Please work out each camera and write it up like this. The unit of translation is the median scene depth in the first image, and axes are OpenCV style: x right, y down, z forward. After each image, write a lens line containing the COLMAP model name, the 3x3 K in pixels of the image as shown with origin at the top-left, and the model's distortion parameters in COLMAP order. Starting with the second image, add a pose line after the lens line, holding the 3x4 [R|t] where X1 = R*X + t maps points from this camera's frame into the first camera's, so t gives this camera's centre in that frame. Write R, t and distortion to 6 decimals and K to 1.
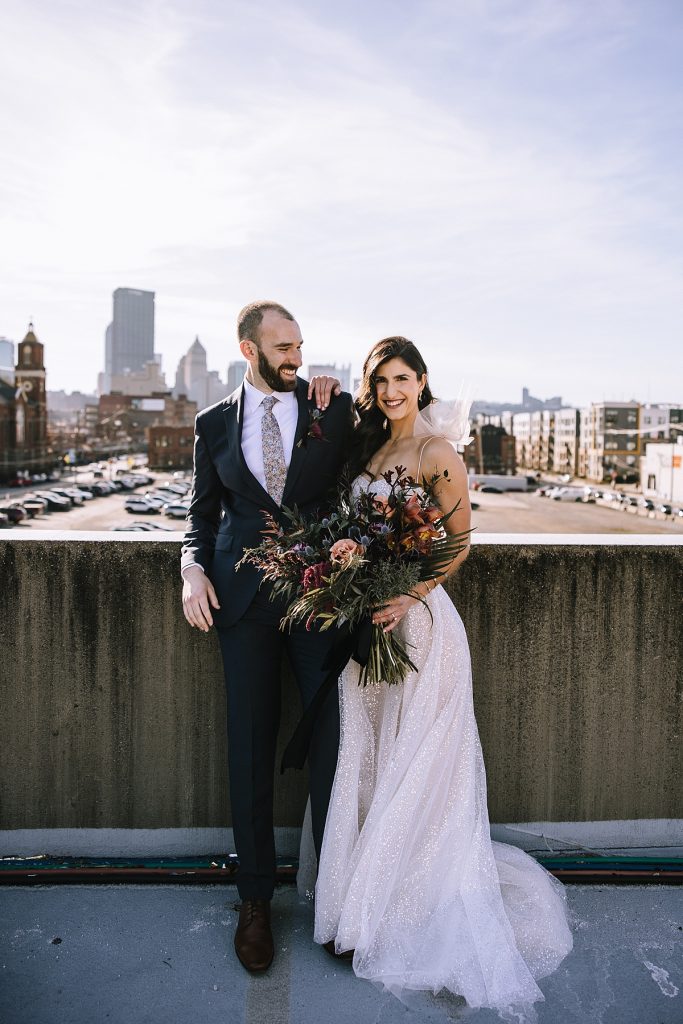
lens RADIAL K [[910.7, 0, 343.9], [0, 910.7, 467.8], [0, 0, 1]] dist [-0.116330, 0.117098]
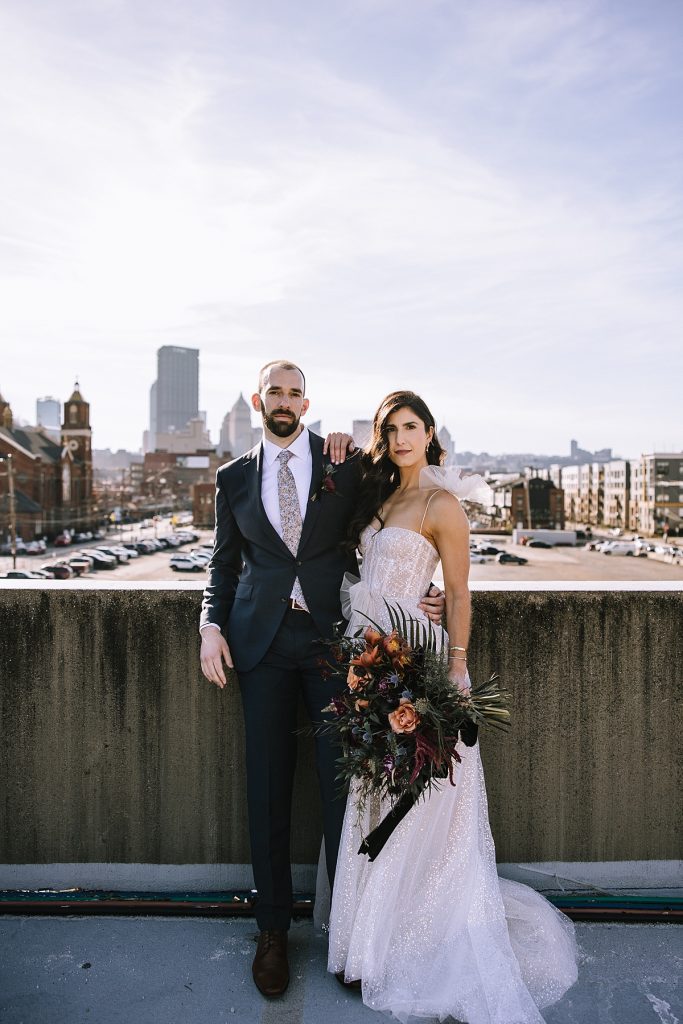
lens RADIAL K [[910.7, 0, 340.4], [0, 910.7, 497.5], [0, 0, 1]] dist [-0.116330, 0.117098]
pose [[0.998626, -0.010518, -0.051334, 0.032646], [0.009067, 0.999555, -0.028425, 0.004788], [0.051610, 0.027921, 0.998277, -0.048593]]
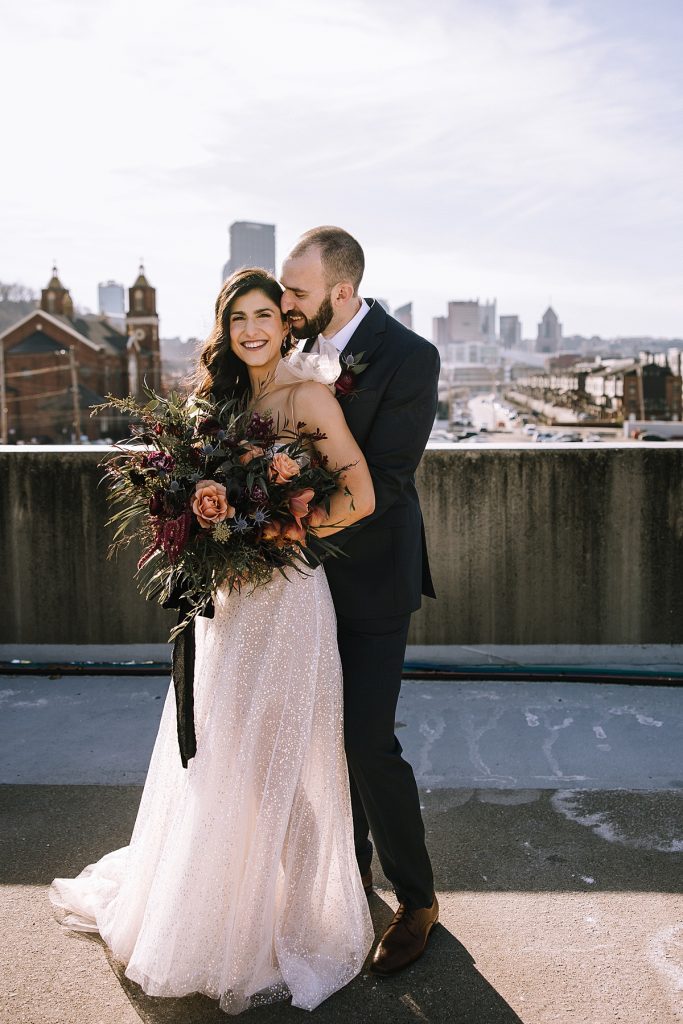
lens RADIAL K [[1016.7, 0, 374.6], [0, 1016.7, 450.9], [0, 0, 1]] dist [-0.056630, 0.000000]
pose [[0.993387, -0.015616, -0.113746, 0.227125], [0.019354, 0.999306, 0.031835, 0.032112], [0.113170, -0.033826, 0.993000, -0.610739]]
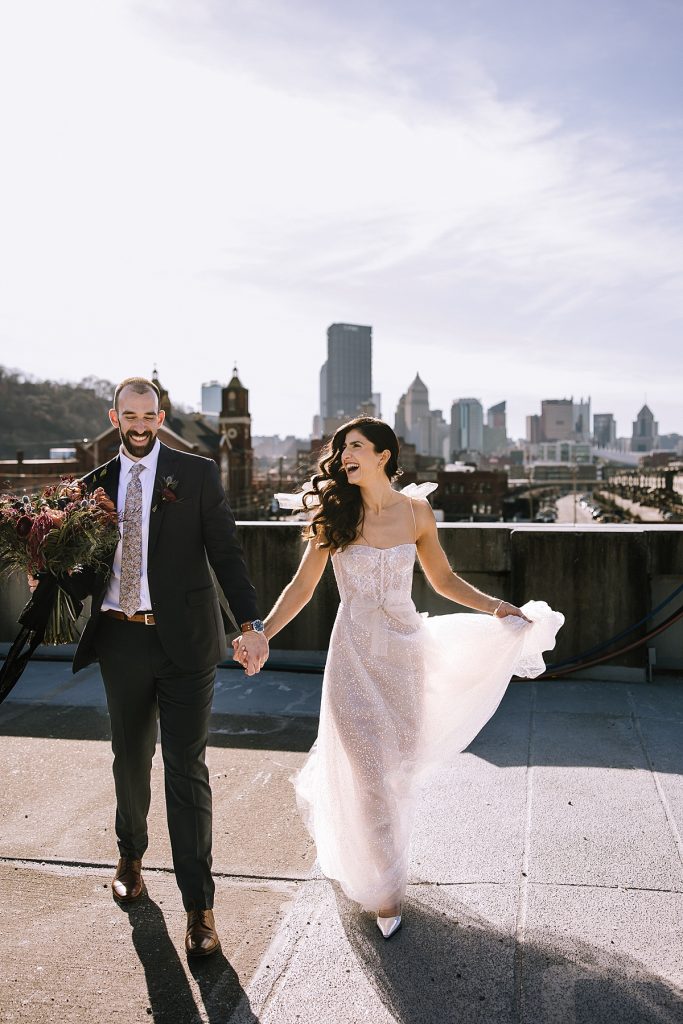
lens RADIAL K [[1016.7, 0, 342.4], [0, 1016.7, 520.4], [0, 0, 1]] dist [-0.056630, 0.000000]
pose [[0.969301, -0.008106, -0.245744, 1.127147], [0.009060, 0.999955, 0.002752, 0.068147], [0.245711, -0.004894, 0.969331, -1.400167]]
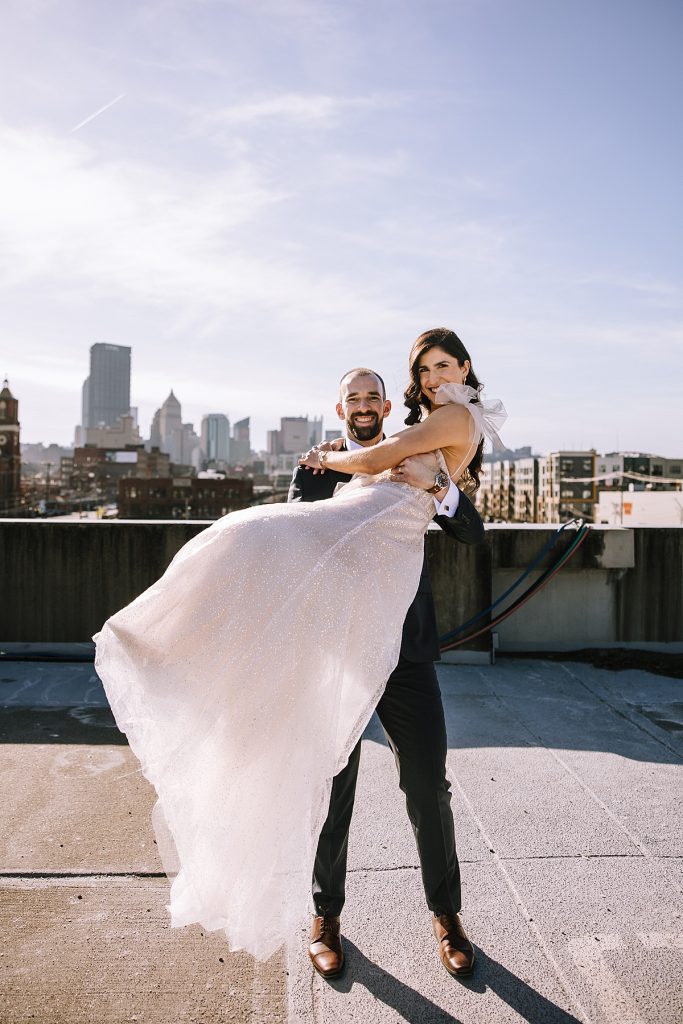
lens RADIAL K [[910.7, 0, 304.4], [0, 910.7, 457.2], [0, 0, 1]] dist [-0.116330, 0.117098]
pose [[0.999716, -0.006694, -0.022868, 0.822411], [0.005135, 0.997702, -0.067564, 0.075457], [0.023268, 0.067428, 0.997453, -1.342000]]
